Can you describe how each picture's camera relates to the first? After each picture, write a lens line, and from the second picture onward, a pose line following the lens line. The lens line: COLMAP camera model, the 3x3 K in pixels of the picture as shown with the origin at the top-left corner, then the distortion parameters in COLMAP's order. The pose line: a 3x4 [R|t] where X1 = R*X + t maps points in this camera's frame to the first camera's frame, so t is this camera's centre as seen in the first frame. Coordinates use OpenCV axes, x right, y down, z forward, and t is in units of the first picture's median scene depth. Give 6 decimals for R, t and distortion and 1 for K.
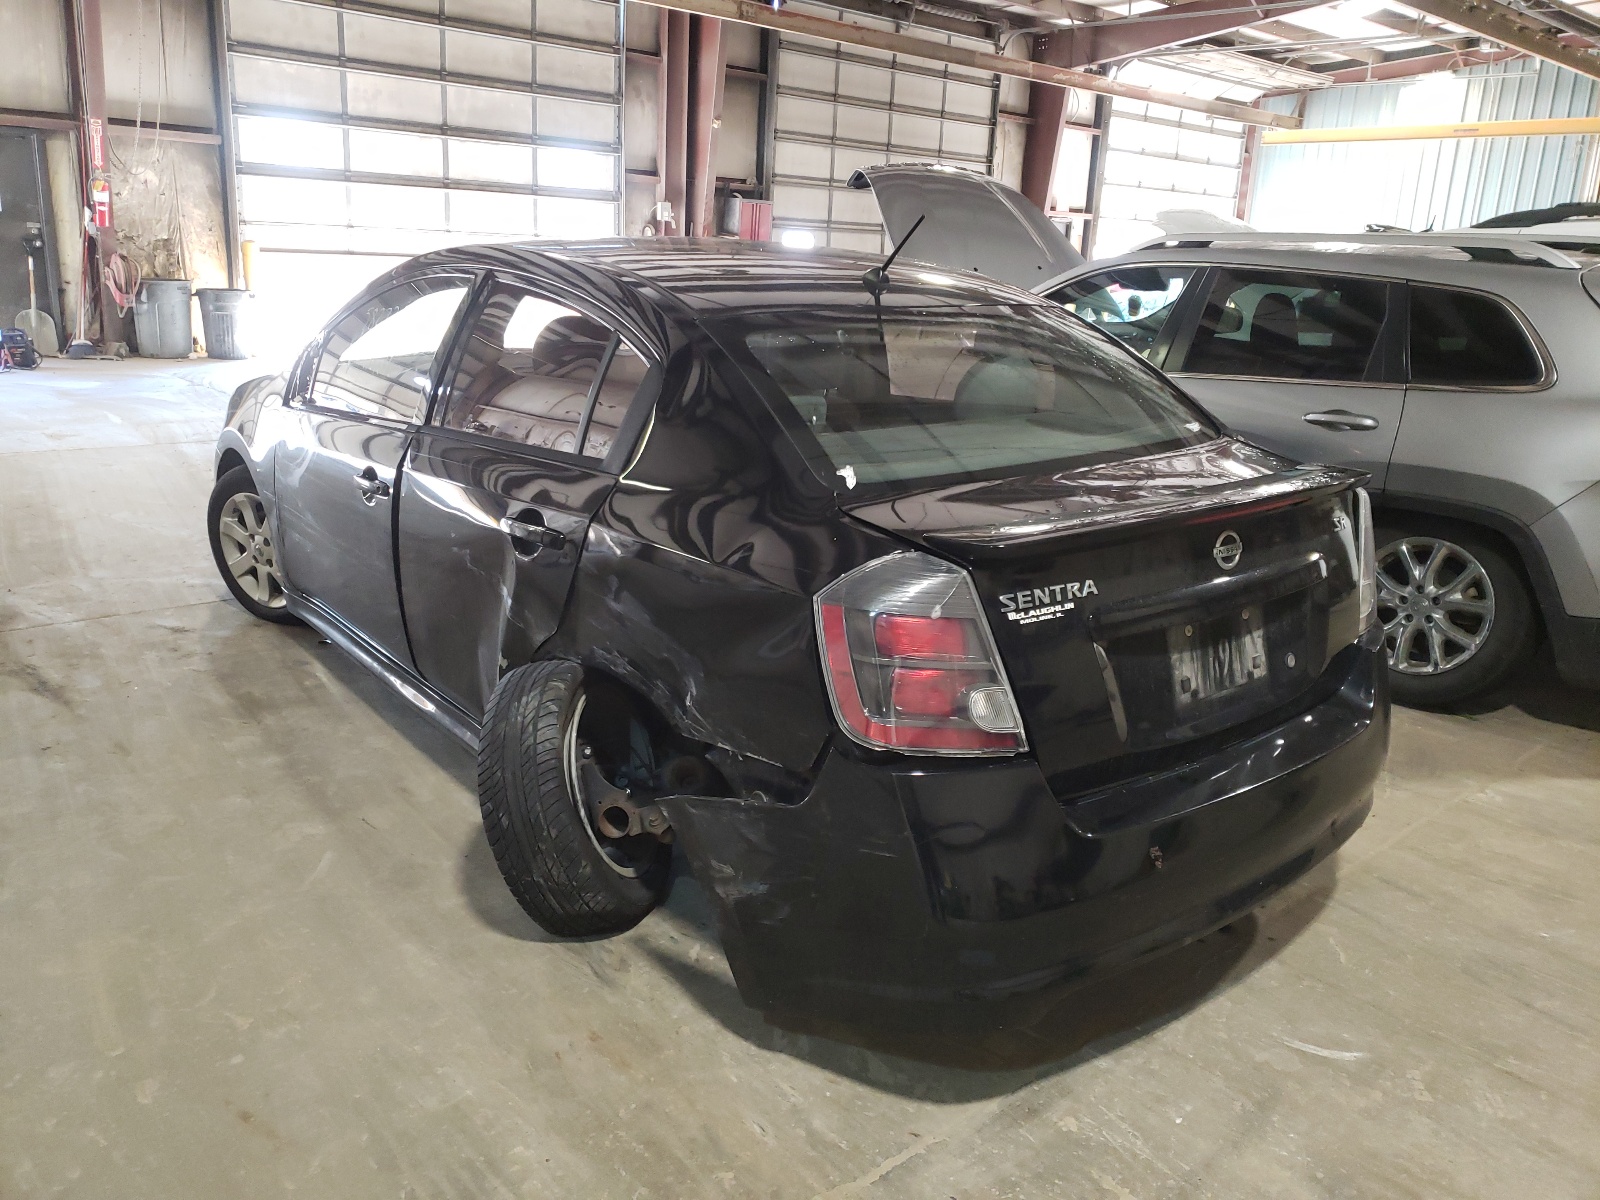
lens RADIAL K [[1242.1, 0, 800.0], [0, 1242.1, 600.0], [0, 0, 1]] dist [0.015943, 0.000264]
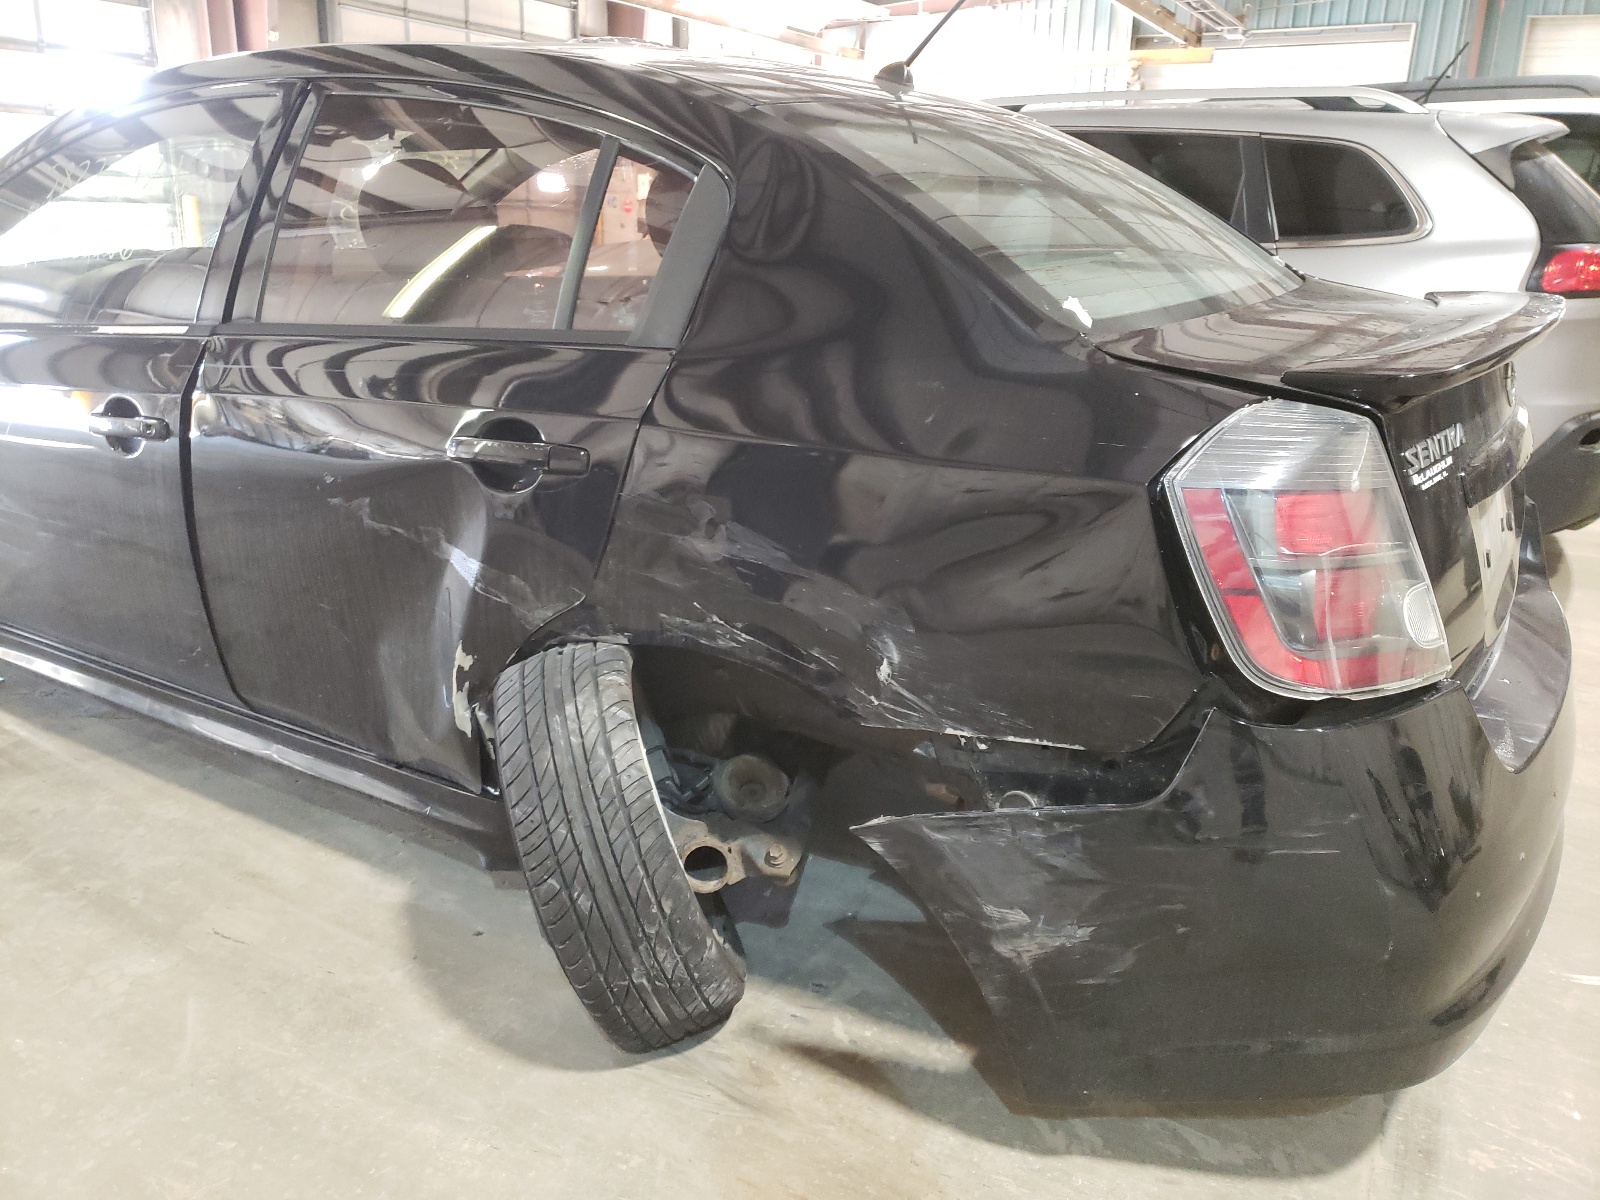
lens RADIAL K [[1231.2, 0, 771.4], [0, 1231.2, 605.3], [0, 0, 1]] dist [0.007848, 0.009684]
pose [[0.944366, -0.124576, 0.304391, -0.317765], [0.111778, 0.991969, 0.059190, 0.001170], [-0.309320, -0.021873, 0.950706, 0.376882]]
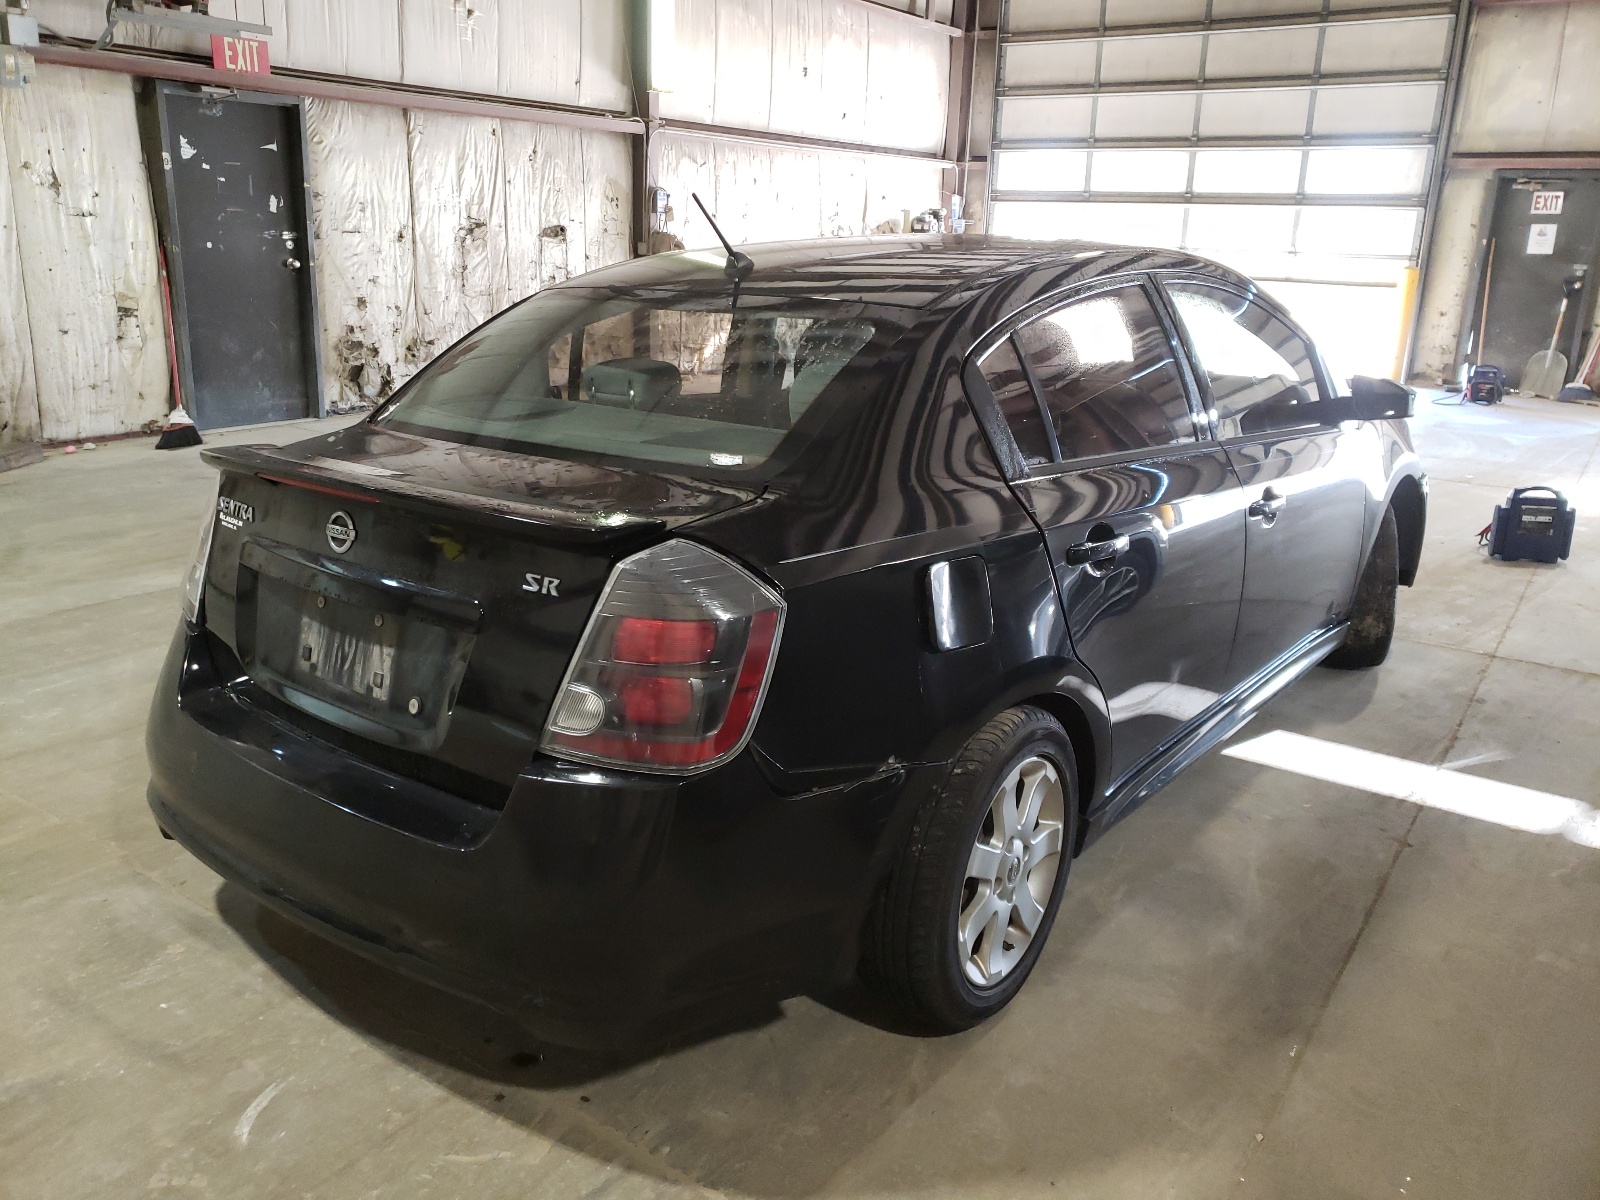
lens RADIAL K [[1255.8, 0, 804.1], [0, 1255.8, 589.2], [0, 0, 1]] dist [0.025383, 0.004880]
pose [[0.220835, 0.234769, -0.946634, 1.215668], [-0.287877, 0.943043, 0.166721, -0.236074], [0.931858, 0.235696, 0.275842, 0.989272]]
